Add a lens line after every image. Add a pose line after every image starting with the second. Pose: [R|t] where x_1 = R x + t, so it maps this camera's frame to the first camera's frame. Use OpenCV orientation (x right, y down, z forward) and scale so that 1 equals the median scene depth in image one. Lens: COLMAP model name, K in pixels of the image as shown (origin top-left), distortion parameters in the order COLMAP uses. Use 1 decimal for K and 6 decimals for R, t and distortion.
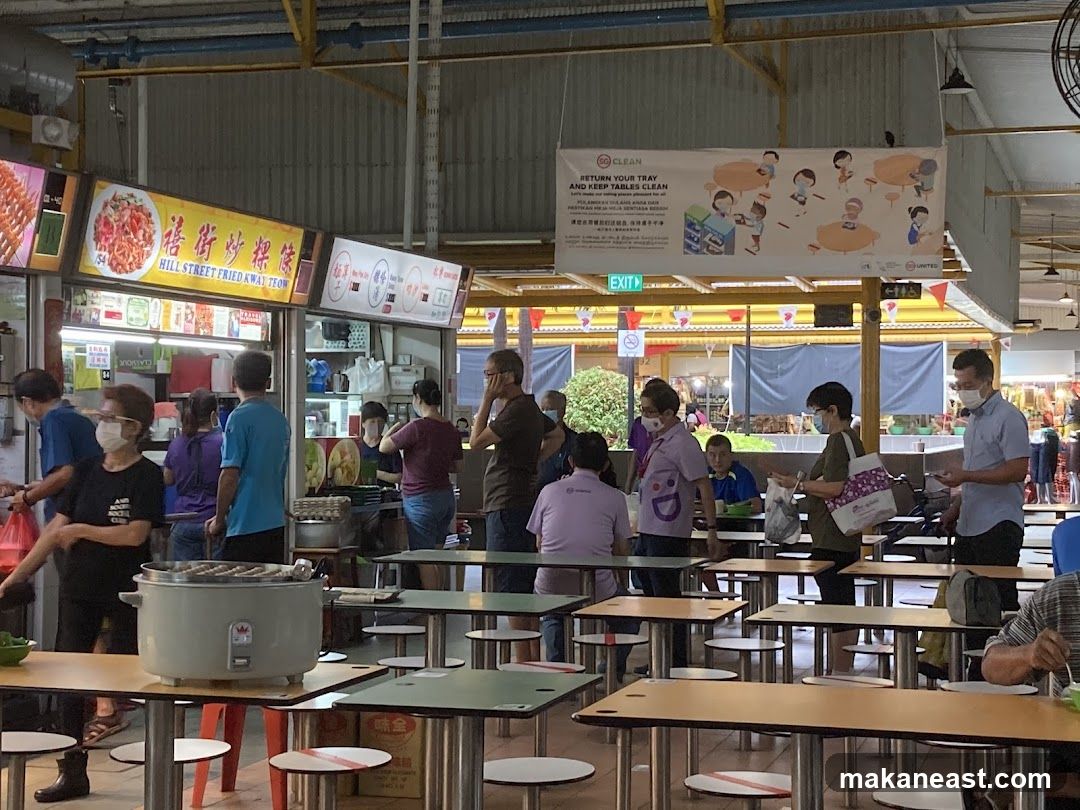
lens RADIAL K [[2262.4, 0, 536.6], [0, 2262.4, 401.6], [0, 0, 1]] dist [0.567719, 0.000000]
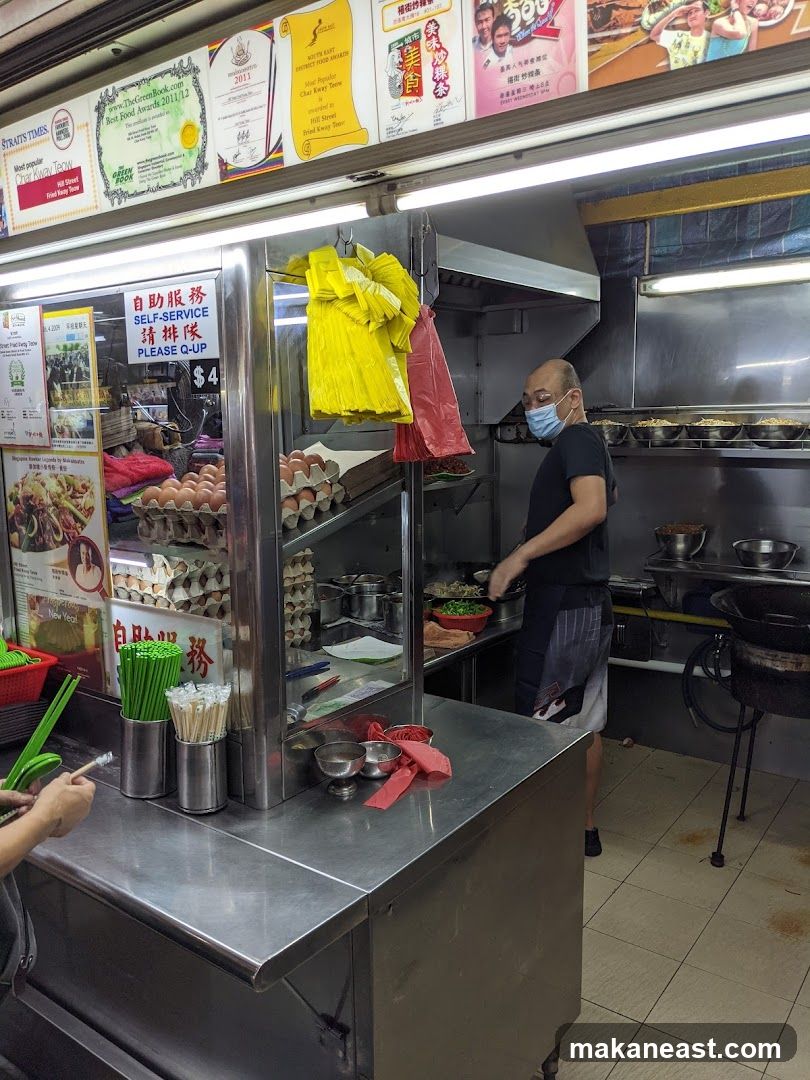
lens RADIAL K [[831.2, 0, 415.1], [0, 831.2, 537.4], [0, 0, 1]] dist [0.032051, -0.035935]
pose [[-0.326956, 0.145356, -0.933794, -0.085524], [0.029542, 0.989190, 0.143635, -0.005100], [0.944578, 0.019376, -0.327716, 1.085385]]
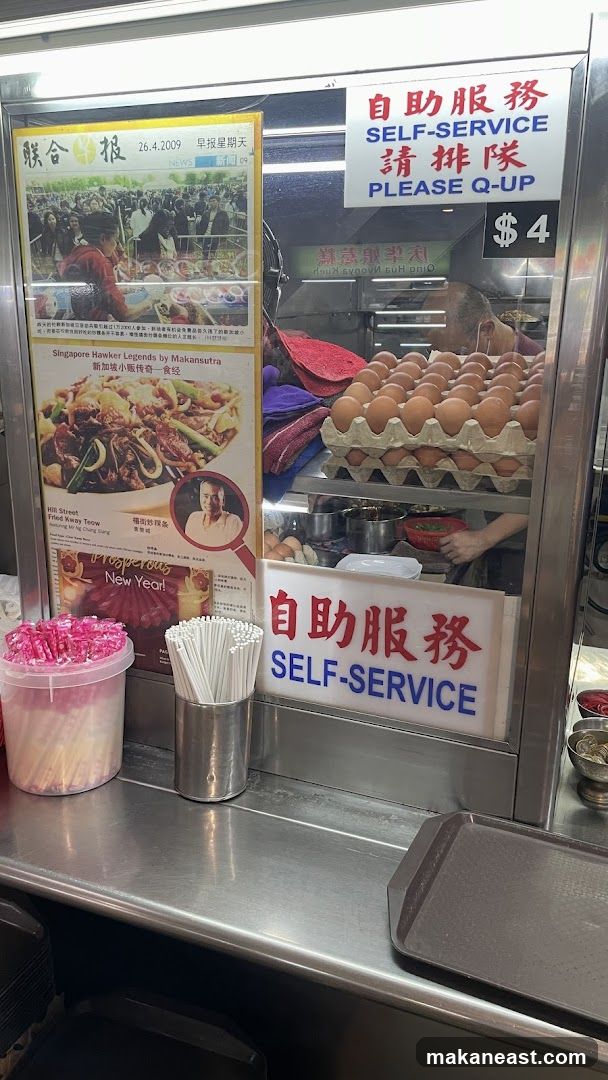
lens RADIAL K [[835.8, 0, 297.5], [0, 835.8, 546.3], [0, 0, 1]] dist [0.054612, -0.079748]
pose [[-0.090317, 0.286539, -0.953802, -0.104892], [0.010887, 0.957943, 0.286752, -0.006113], [0.995854, 0.015515, -0.089639, 1.004617]]
